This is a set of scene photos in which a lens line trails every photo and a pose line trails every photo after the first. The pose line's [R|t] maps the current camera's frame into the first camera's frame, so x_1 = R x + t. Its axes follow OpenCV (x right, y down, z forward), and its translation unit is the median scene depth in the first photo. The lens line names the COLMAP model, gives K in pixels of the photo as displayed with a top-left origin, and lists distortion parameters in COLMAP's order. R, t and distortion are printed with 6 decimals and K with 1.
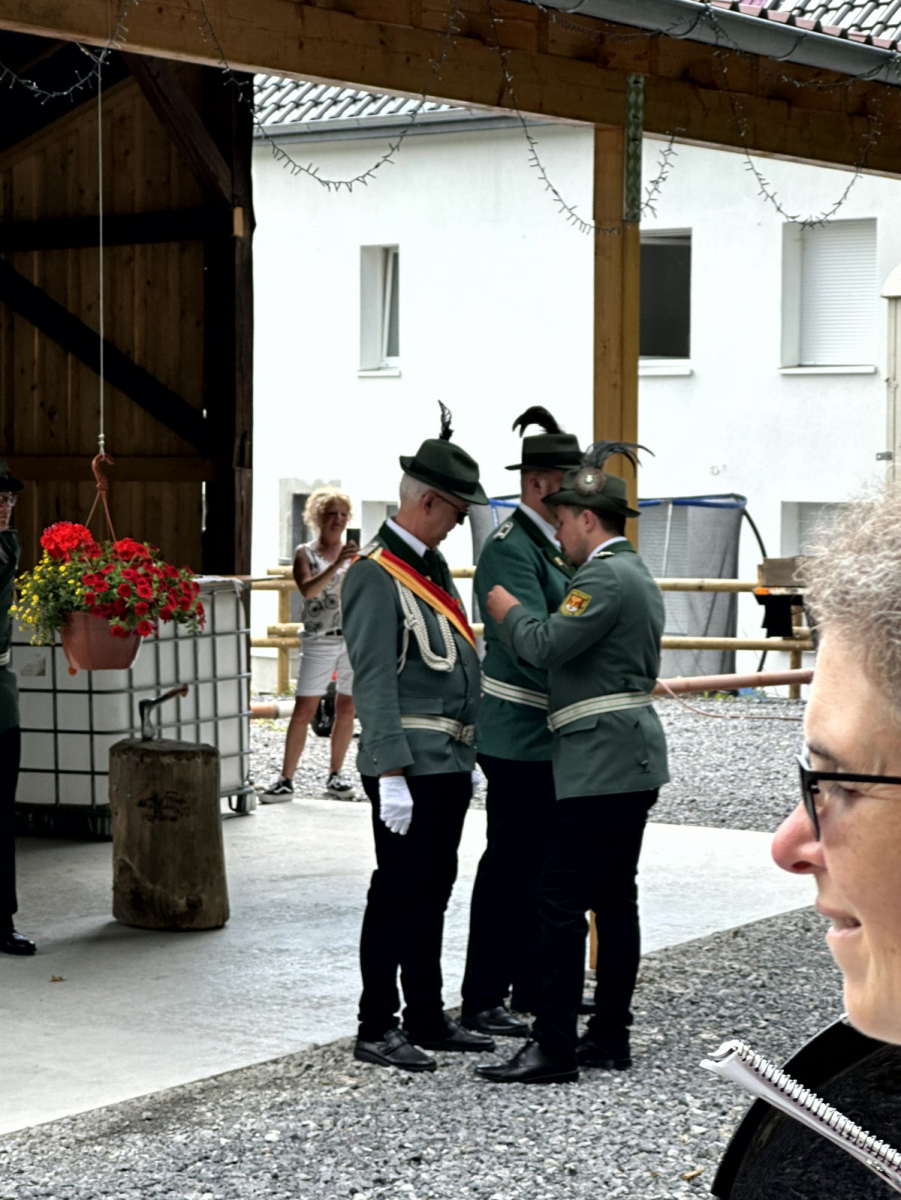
lens RADIAL K [[3094.7, 0, 444.8], [0, 3094.7, 608.4], [0, 0, 1]] dist [0.124647, 0.000000]
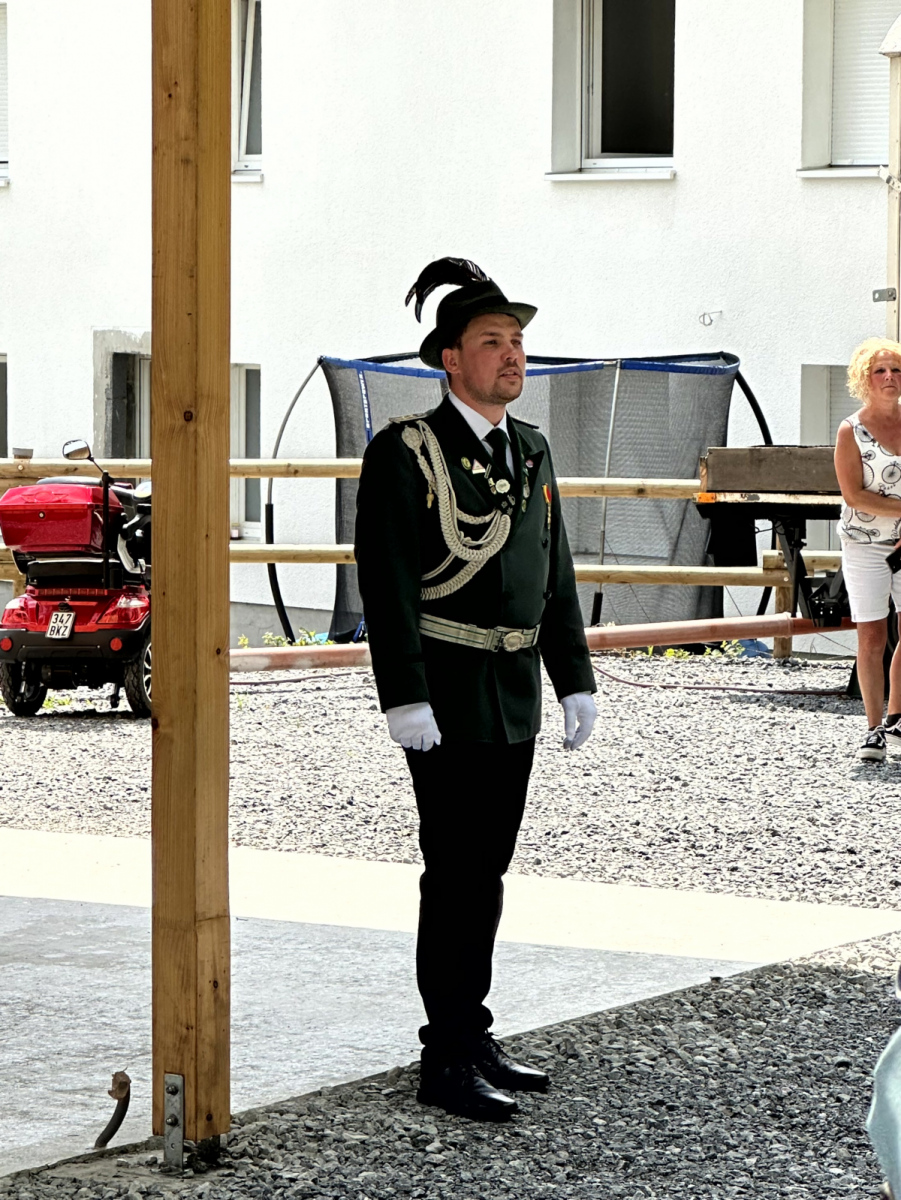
lens RADIAL K [[4211.3, 0, 450.9], [0, 4211.3, 598.5], [0, 0, 1]] dist [-0.084291, 0.000000]
pose [[0.999923, 0.002405, -0.012162, 0.124096], [-0.002158, 0.999792, 0.020257, -0.004684], [0.012208, -0.020229, 0.999721, 0.204932]]
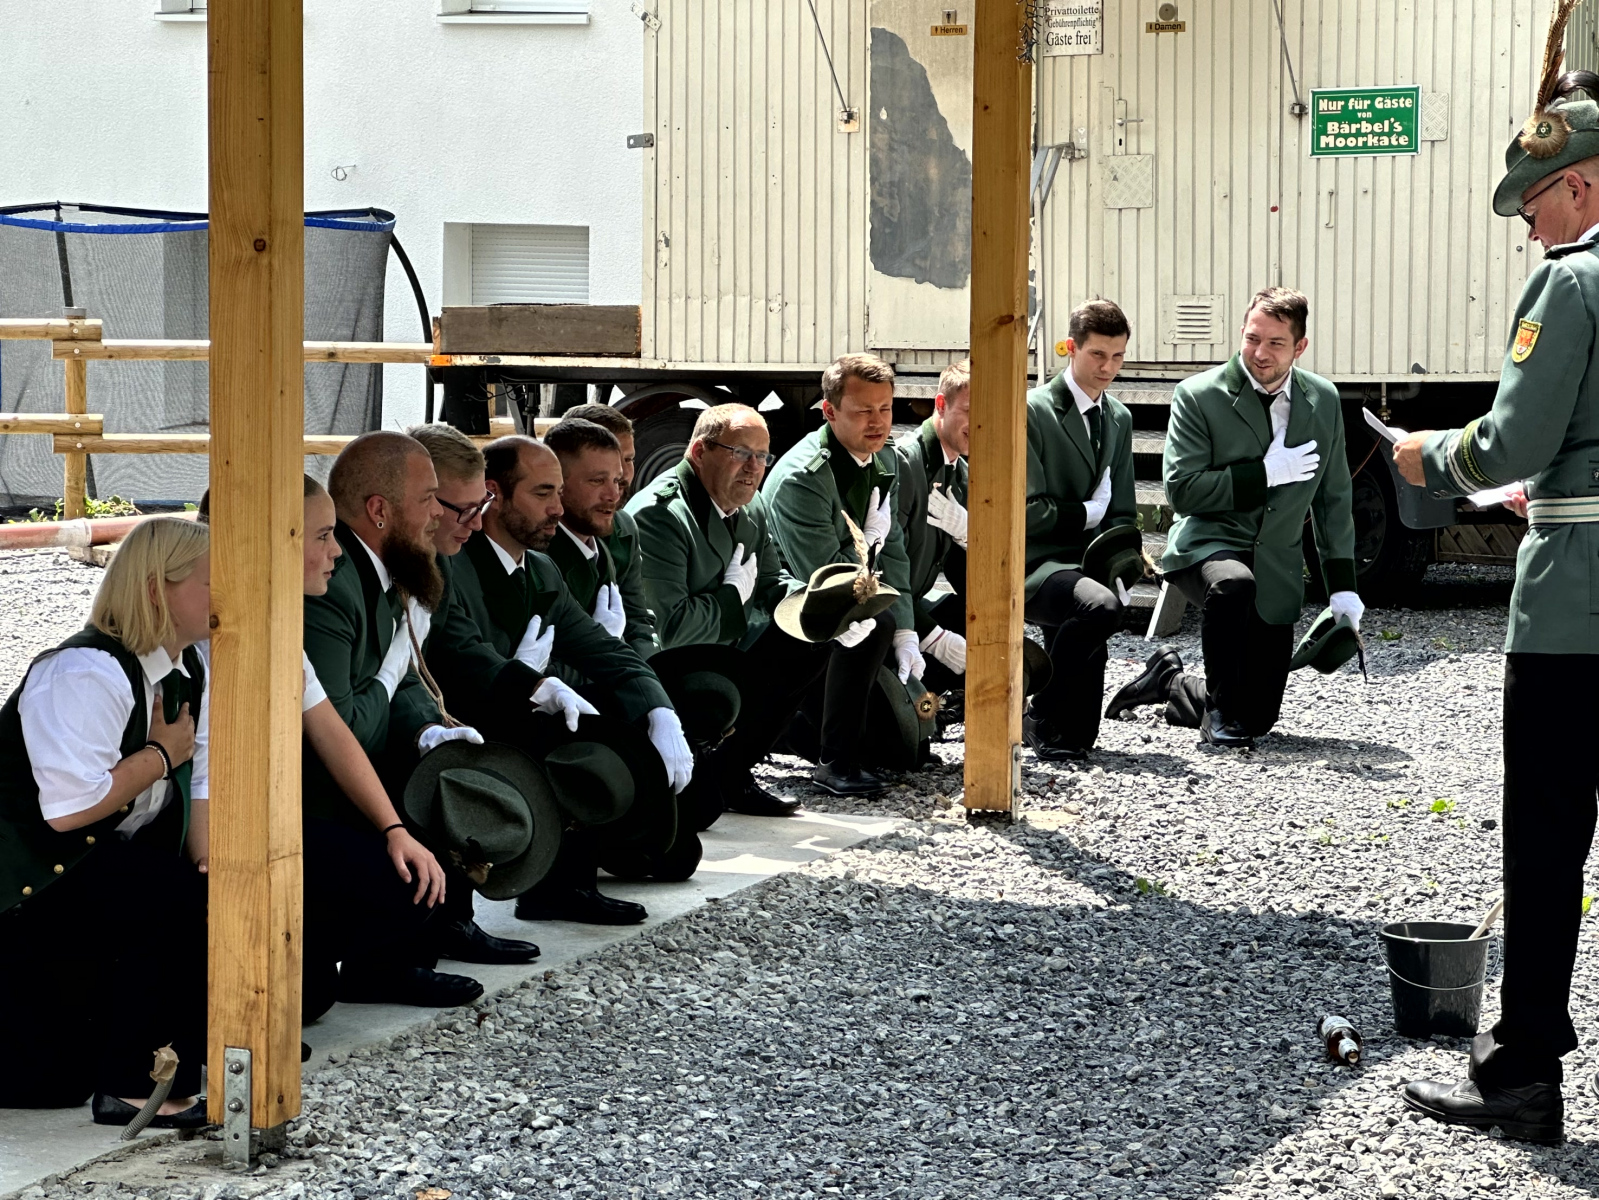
lens RADIAL K [[4197.9, 0, 804.1], [0, 4197.9, 592.9], [0, 0, 1]] dist [0.152470, 0.000000]
pose [[0.978597, -0.009951, 0.205546, 0.002261], [-0.000098, 0.998808, 0.048821, -0.000715], [-0.205787, -0.047796, 0.977429, 0.358596]]
